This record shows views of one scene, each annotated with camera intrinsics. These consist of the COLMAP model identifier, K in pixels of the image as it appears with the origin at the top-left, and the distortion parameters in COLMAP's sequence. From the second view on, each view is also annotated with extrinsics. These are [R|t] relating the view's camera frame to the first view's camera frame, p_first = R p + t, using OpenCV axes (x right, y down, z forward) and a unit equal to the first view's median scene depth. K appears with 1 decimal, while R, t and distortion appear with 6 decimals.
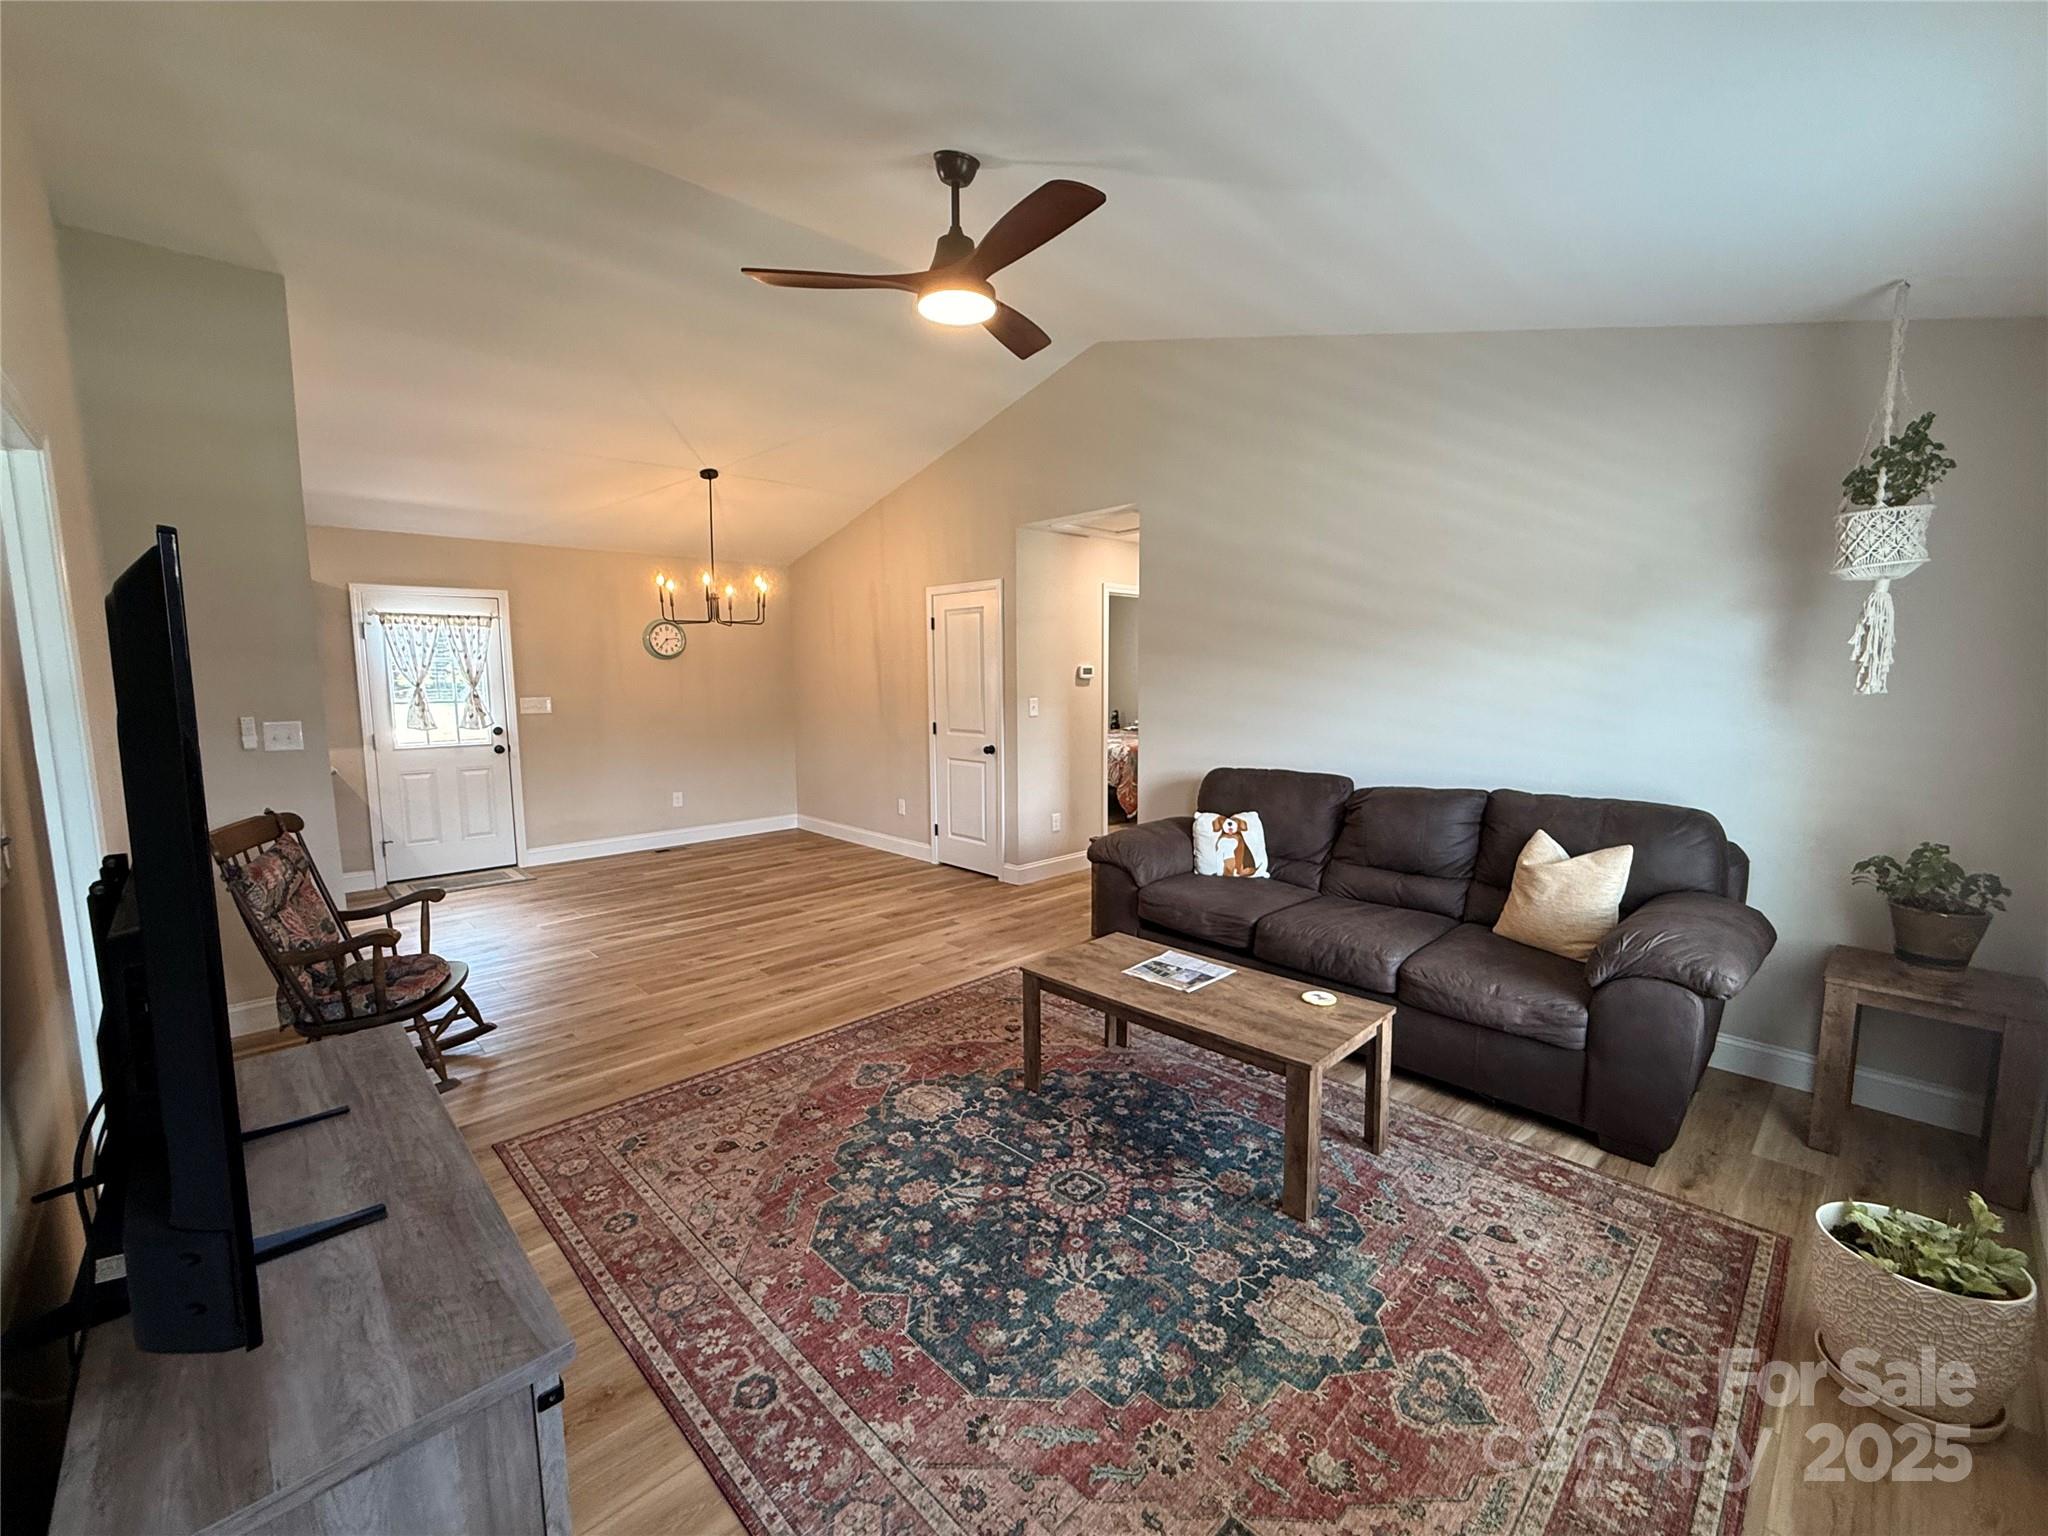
lens RADIAL K [[852.4, 0, 1025.7], [0, 852.4, 766.8], [0, 0, 1]] dist [0.001081, -0.000586]
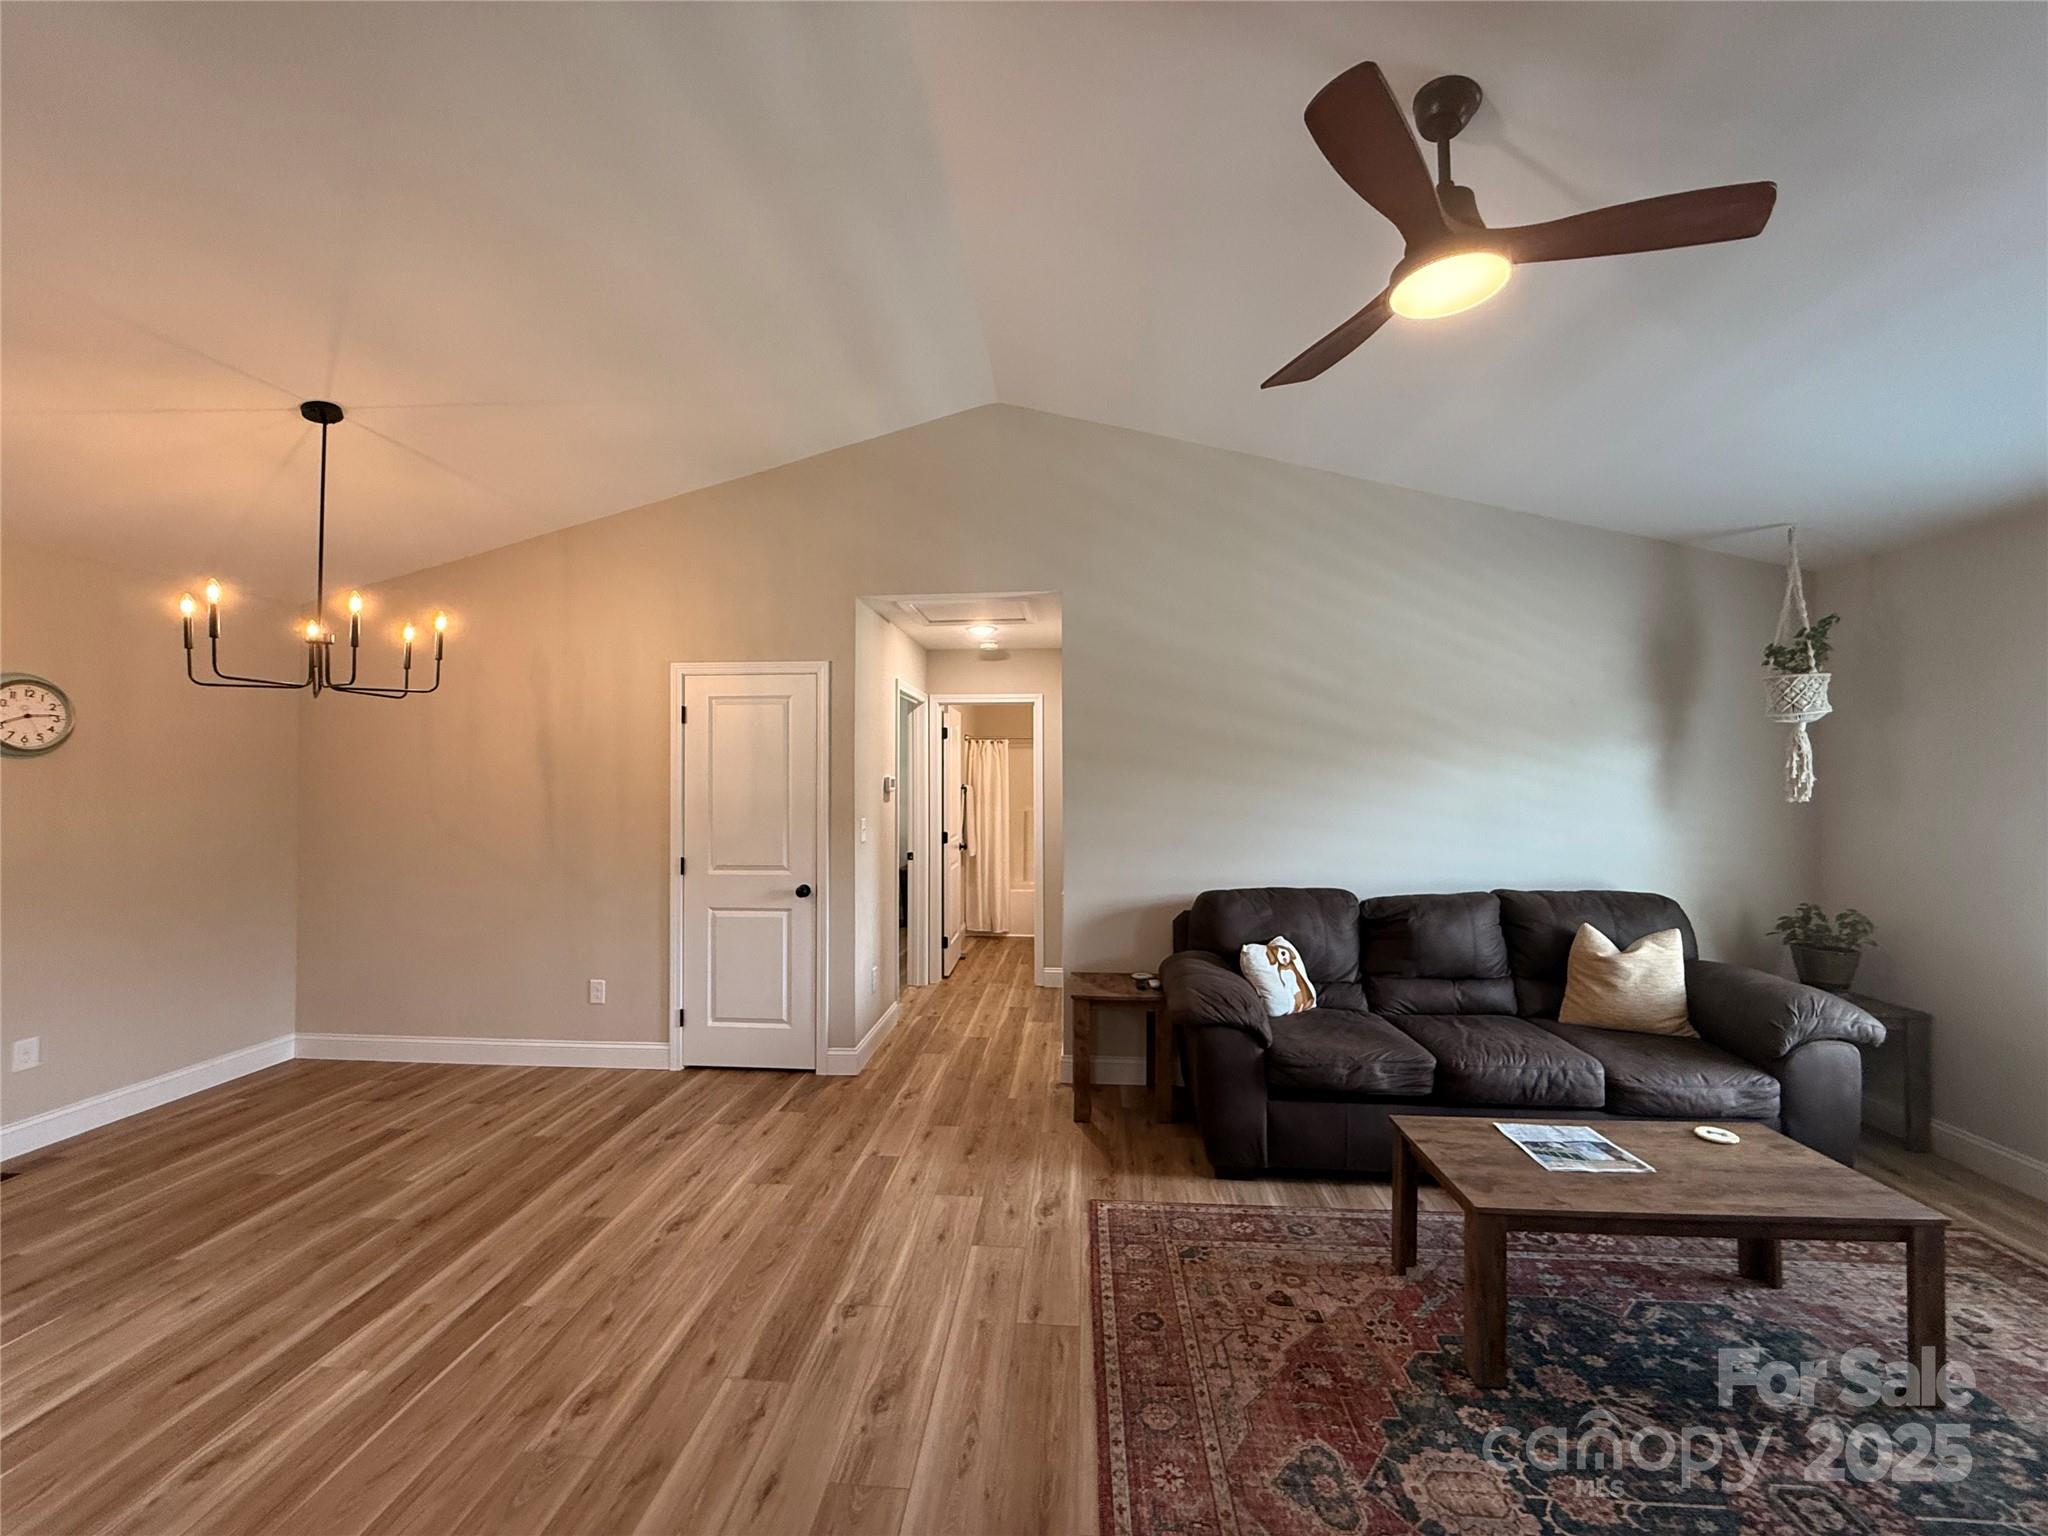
lens RADIAL K [[816.8, 0, 1021.1], [0, 816.8, 765.4], [0, 0, 1]] dist [0.000042, 0.000076]
pose [[0.747999, 0.015290, 0.663523, -0.556508], [0.071772, 0.992008, -0.103769, -0.061789], [-0.659808, 0.125241, 0.740924, 0.534134]]
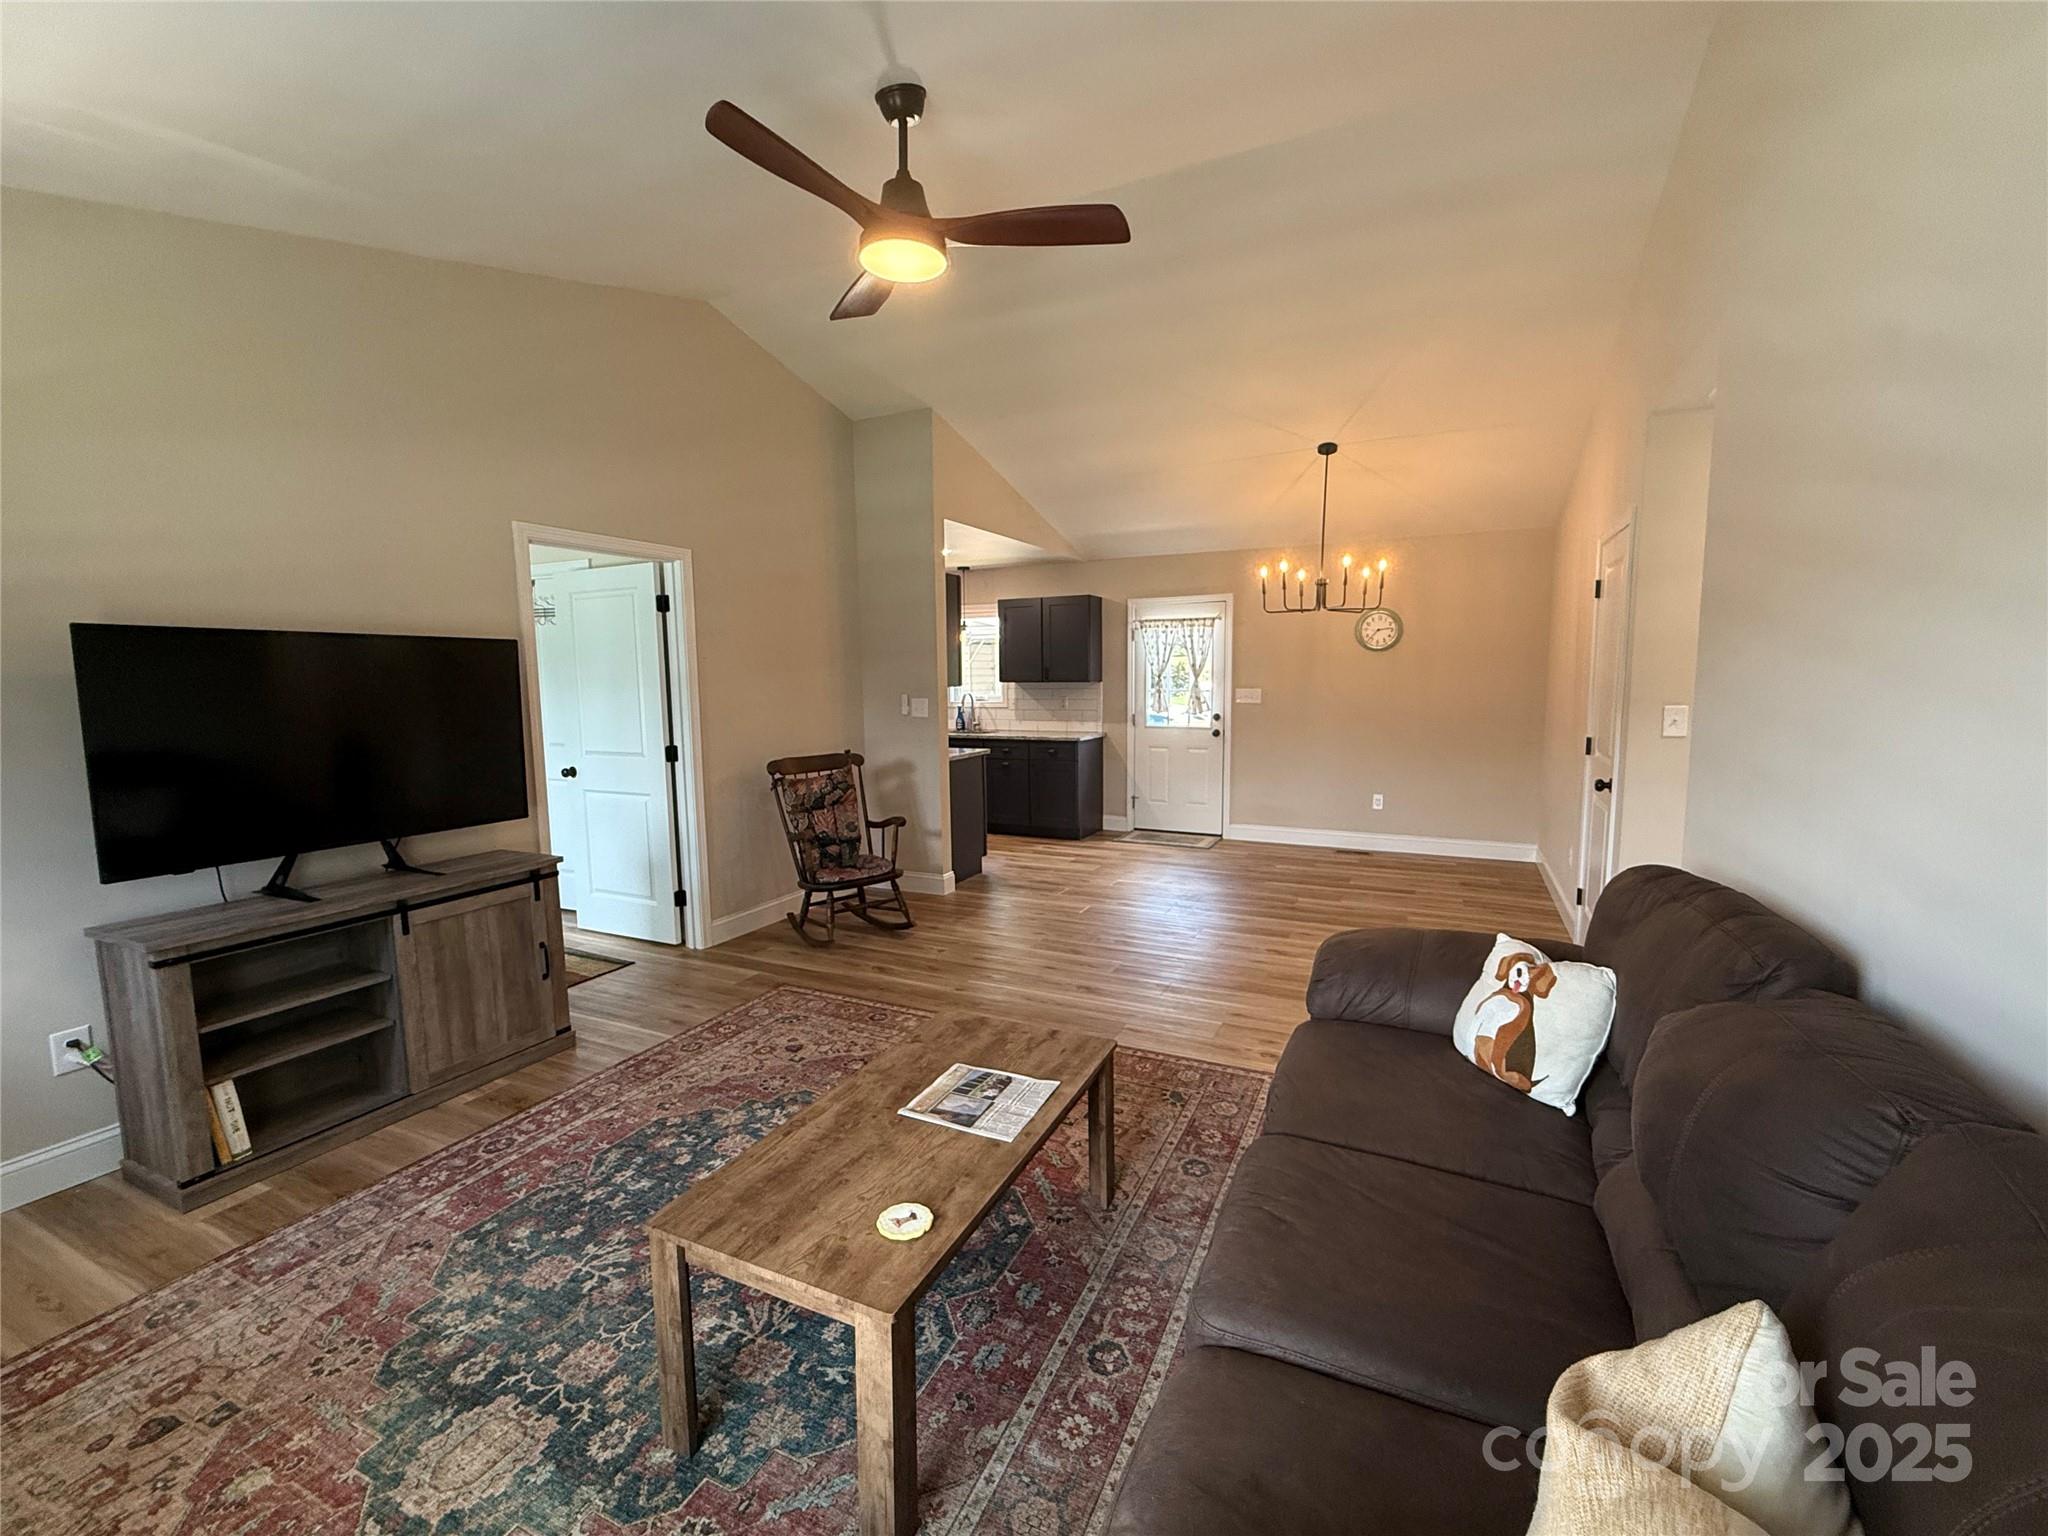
lens RADIAL K [[852.4, 0, 1025.7], [0, 852.4, 766.8], [0, 0, 1]] dist [0.001081, -0.000586]
pose [[0.346916, 0.104814, -0.932021, 0.595642], [-0.098358, 0.992322, 0.074985, -0.058475], [0.932725, 0.065658, 0.354562, 0.575398]]
